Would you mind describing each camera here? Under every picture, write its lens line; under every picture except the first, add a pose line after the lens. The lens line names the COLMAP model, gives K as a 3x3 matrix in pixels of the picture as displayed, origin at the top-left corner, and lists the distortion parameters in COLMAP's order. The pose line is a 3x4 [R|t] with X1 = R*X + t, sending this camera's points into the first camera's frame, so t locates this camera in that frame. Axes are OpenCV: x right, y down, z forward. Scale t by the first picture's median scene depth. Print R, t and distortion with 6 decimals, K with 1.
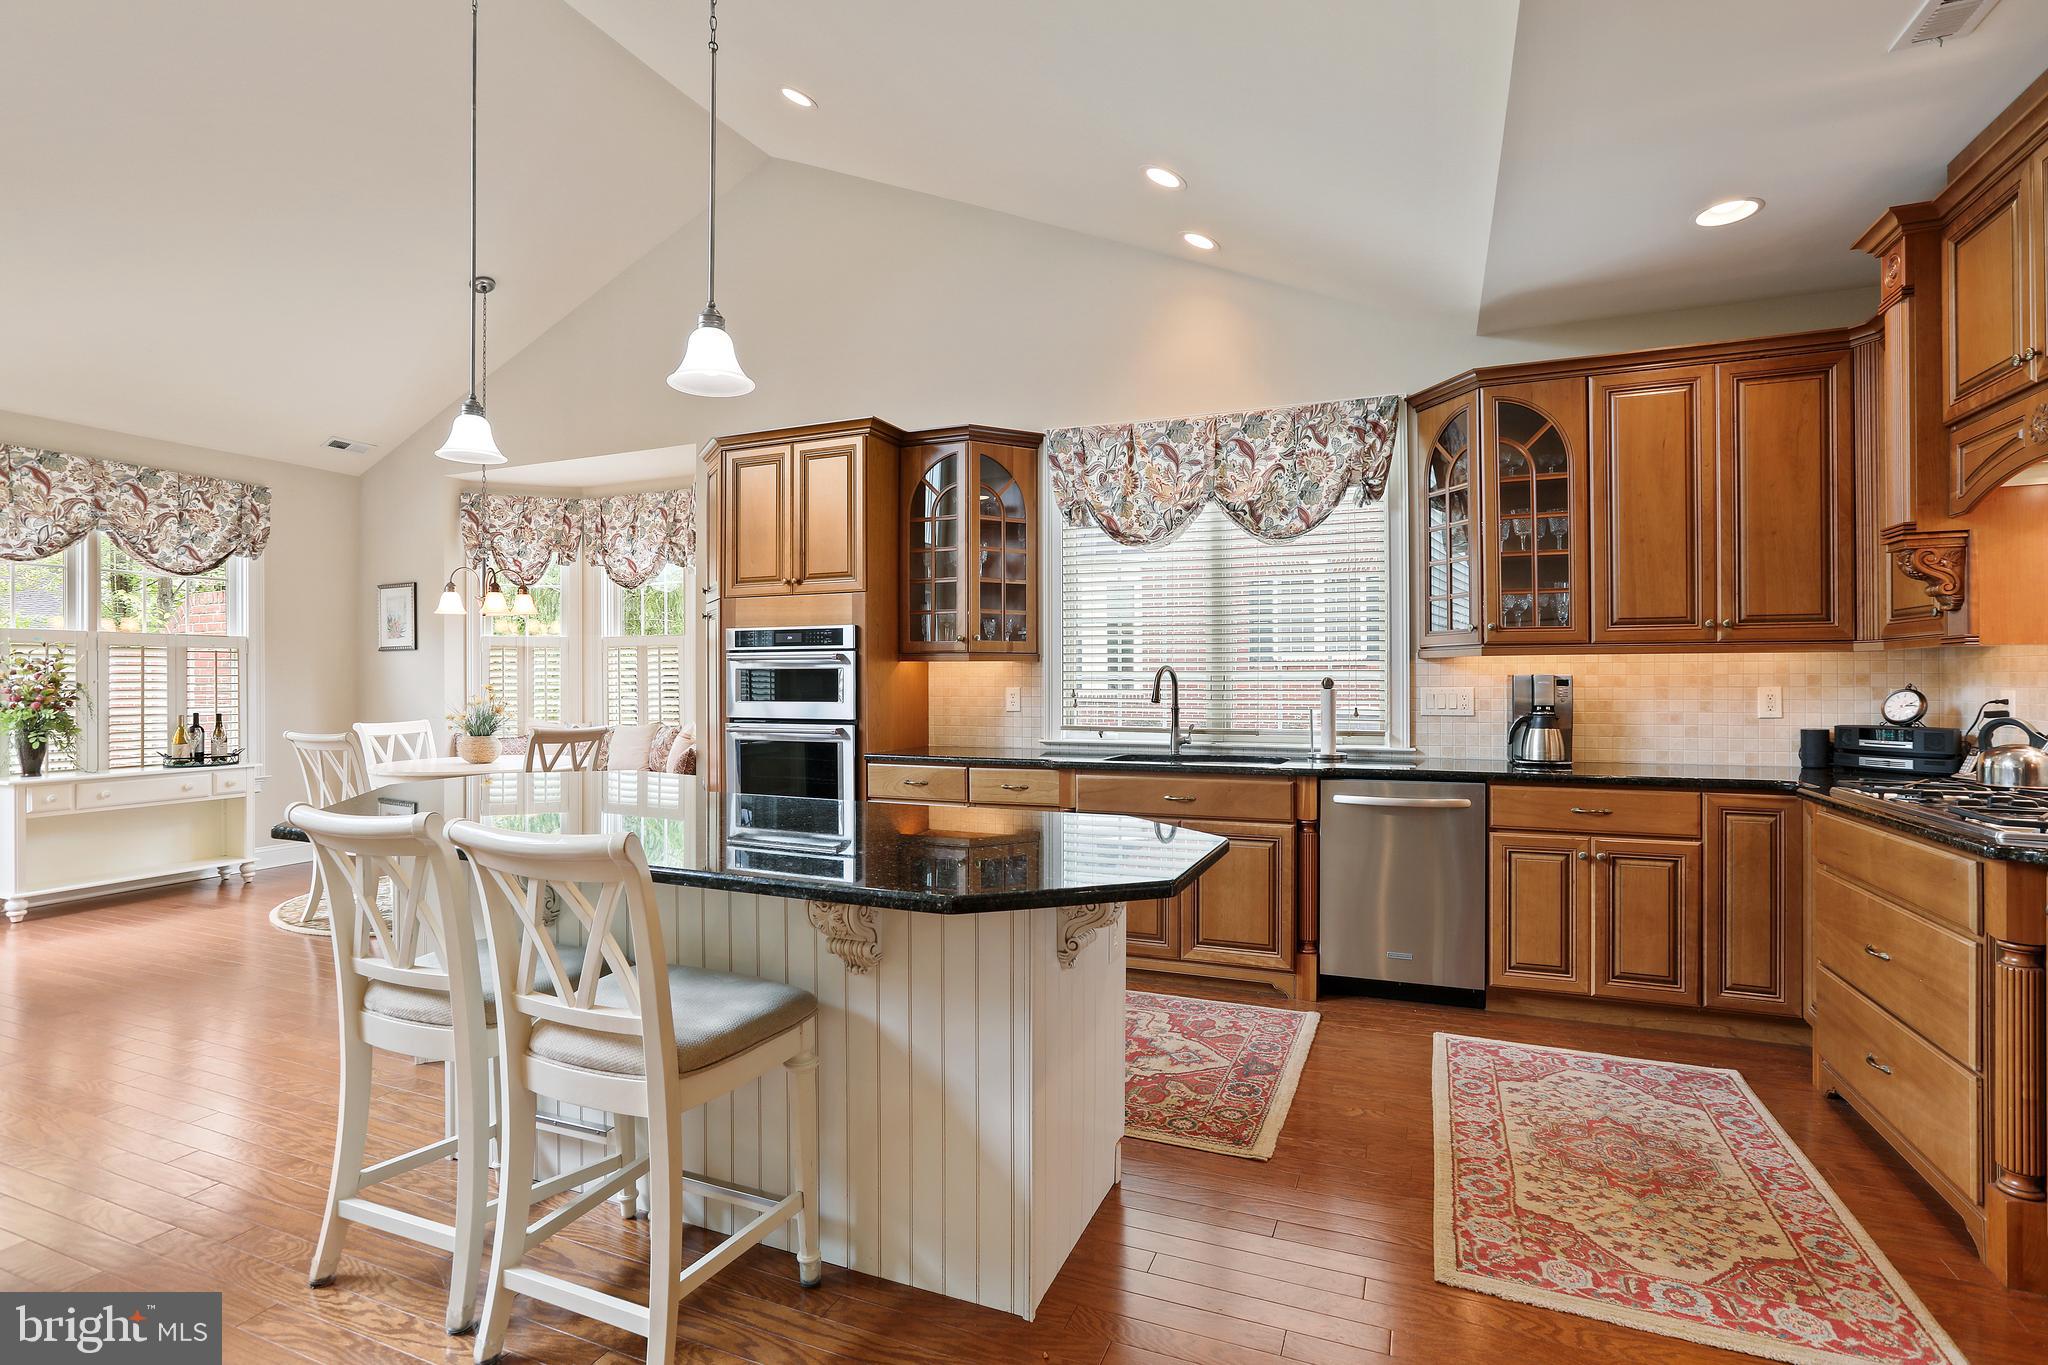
lens RADIAL K [[979.0, 0, 1040.3], [0, 979.0, 678.8], [0, 0, 1]] dist [-0.038087, 0.018335]
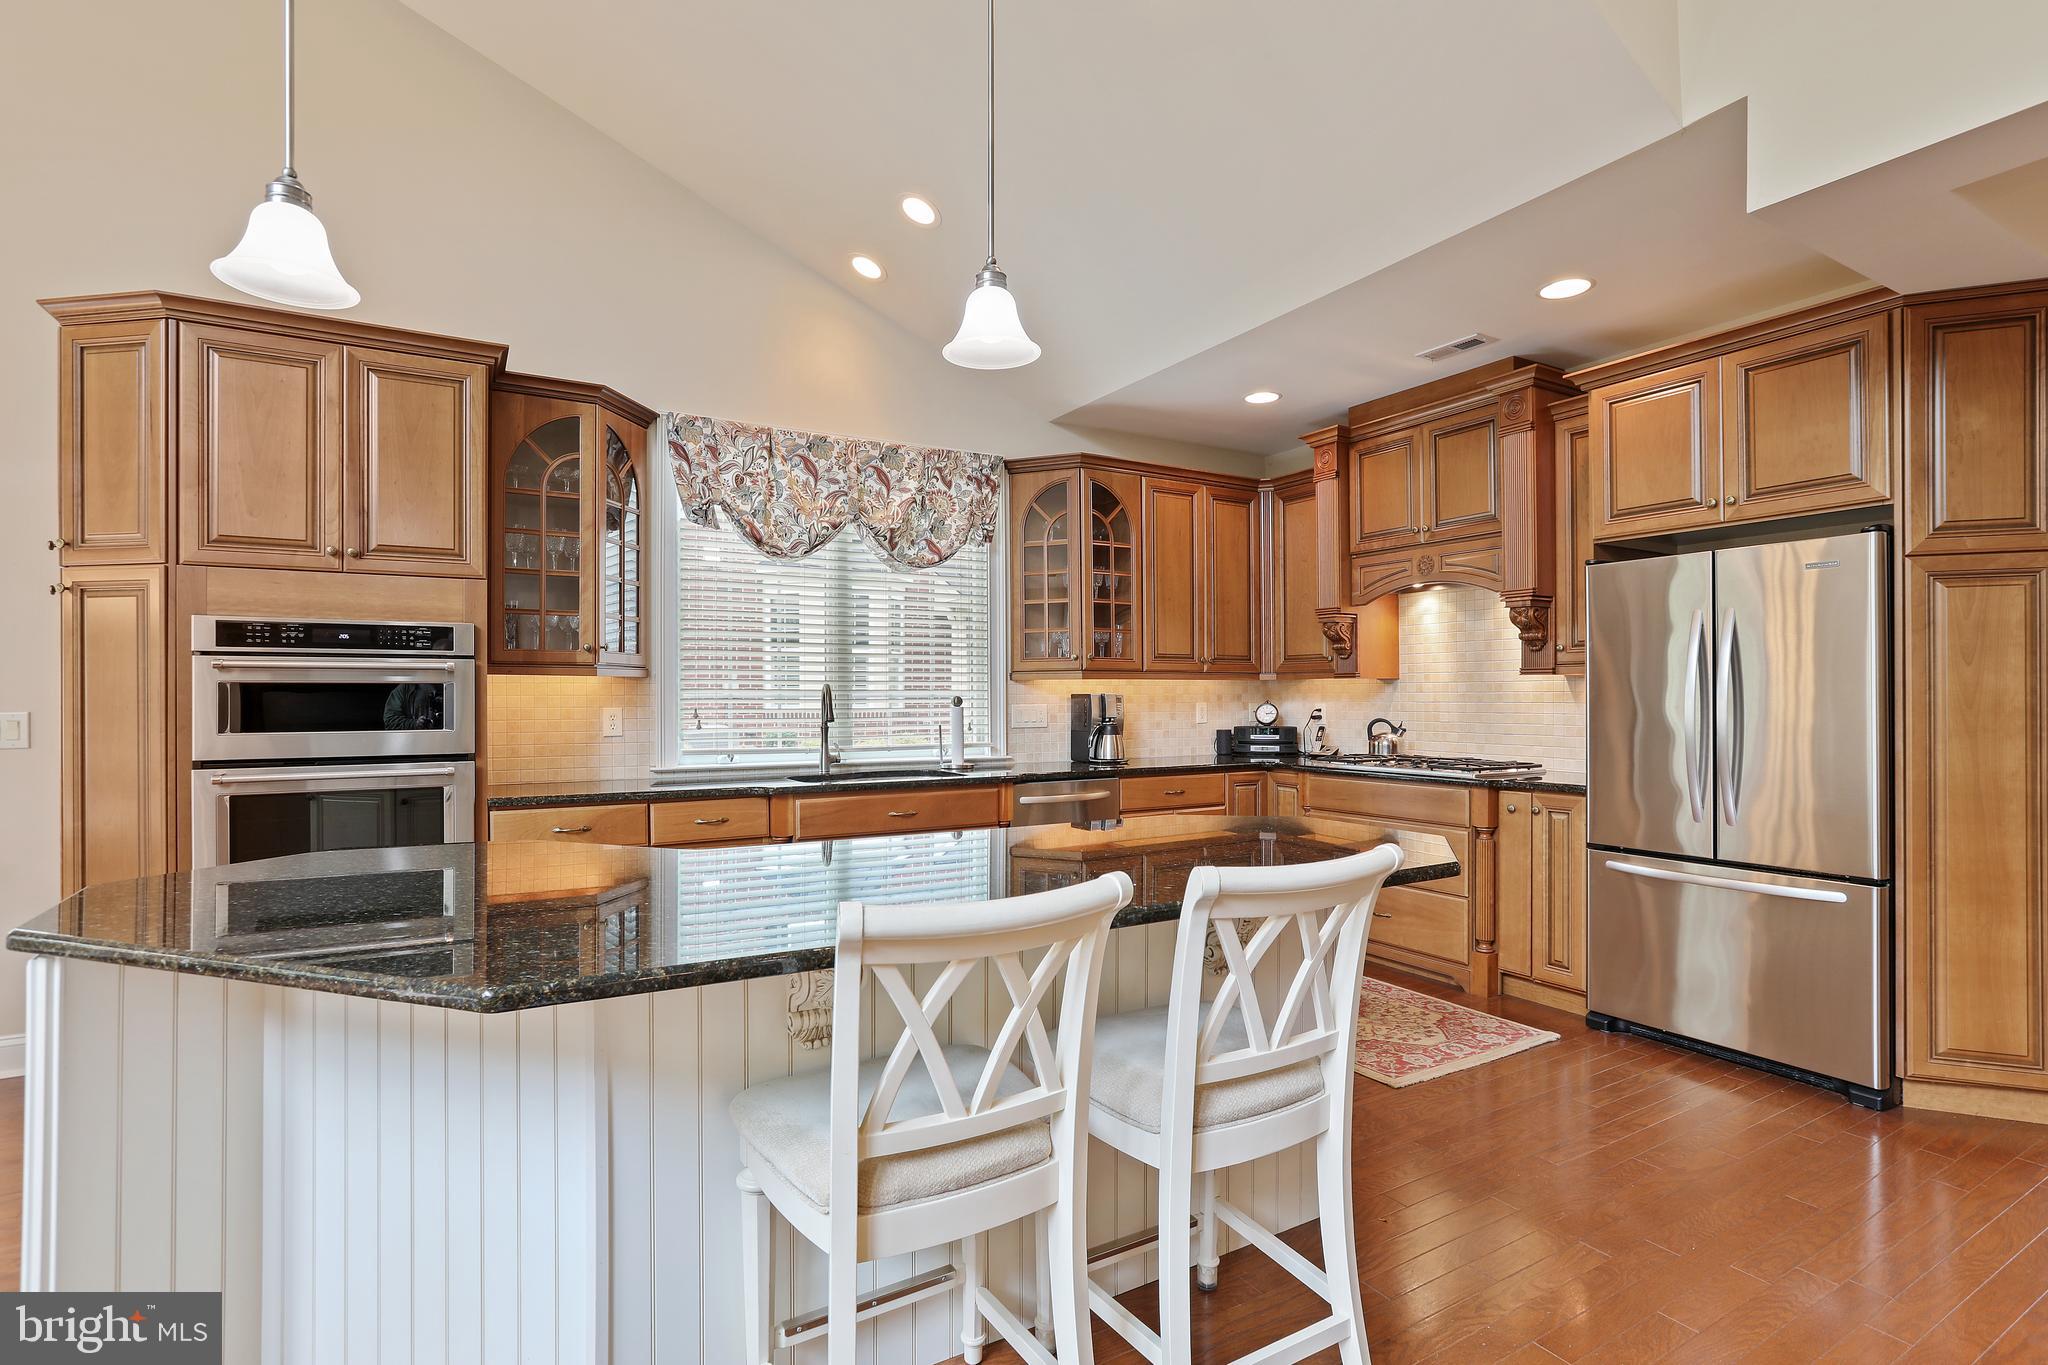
lens RADIAL K [[979.0, 0, 1051.5], [0, 979.0, 698.0], [0, 0, 1]] dist [-0.038087, 0.018335]
pose [[0.600919, -0.001163, 0.799309, -0.466455], [0.000005, 0.999999, 0.001452, -0.000556], [-0.799310, -0.000868, 0.600918, 0.203353]]
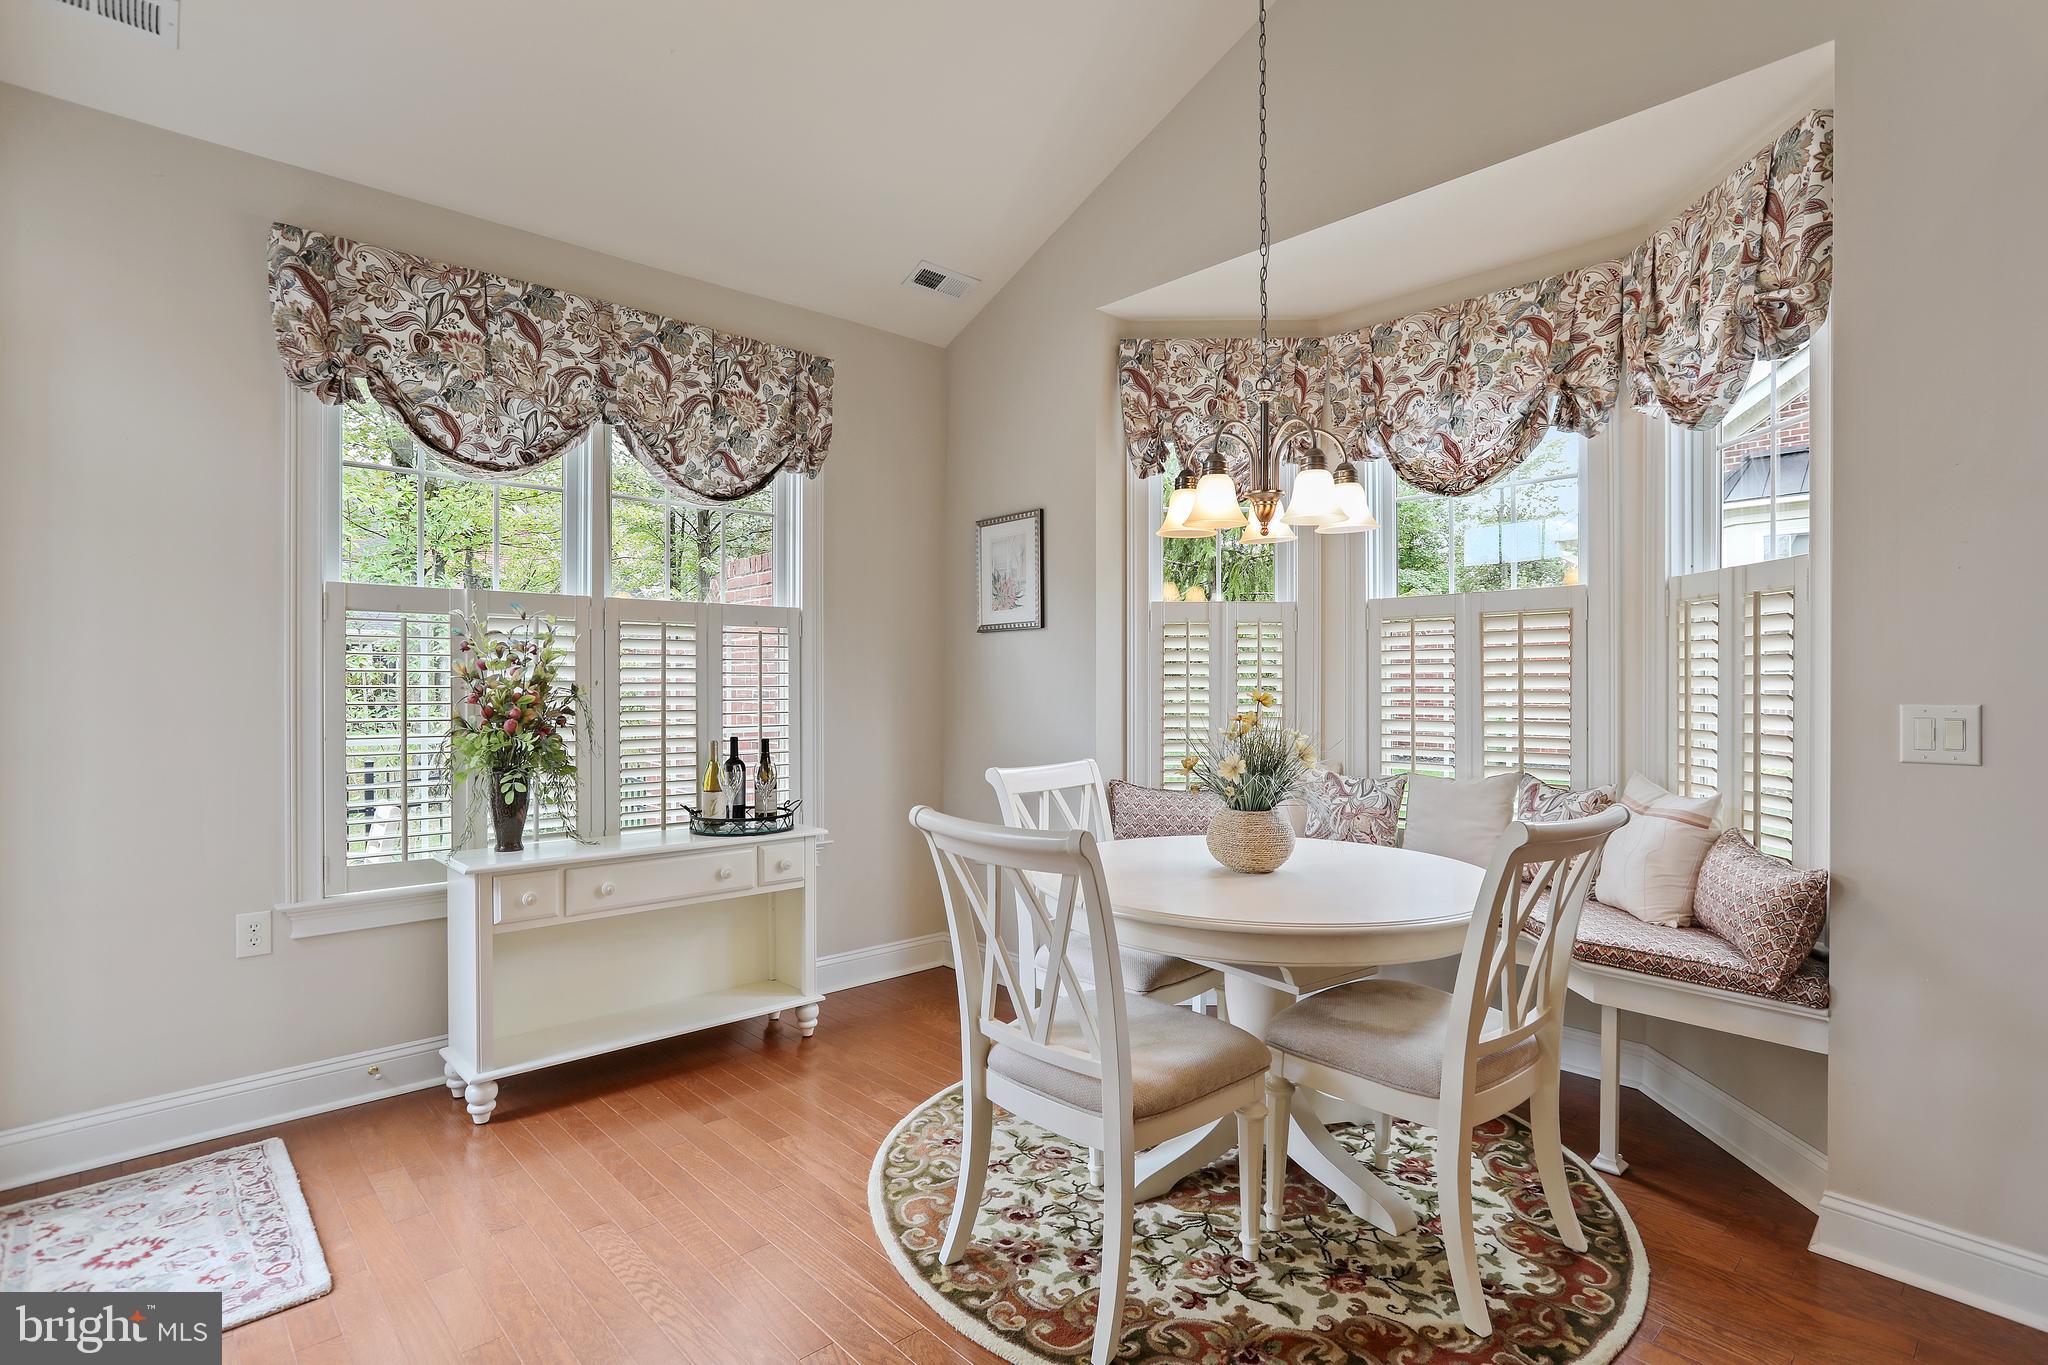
lens RADIAL K [[979.0, 0, 1006.1], [0, 979.0, 681.9], [0, 0, 1]] dist [-0.038087, 0.018335]
pose [[0.904297, 0.008035, -0.426828, -0.578622], [-0.004931, 0.999953, 0.008377, -0.003802], [0.426875, -0.005471, 0.904294, 0.649018]]
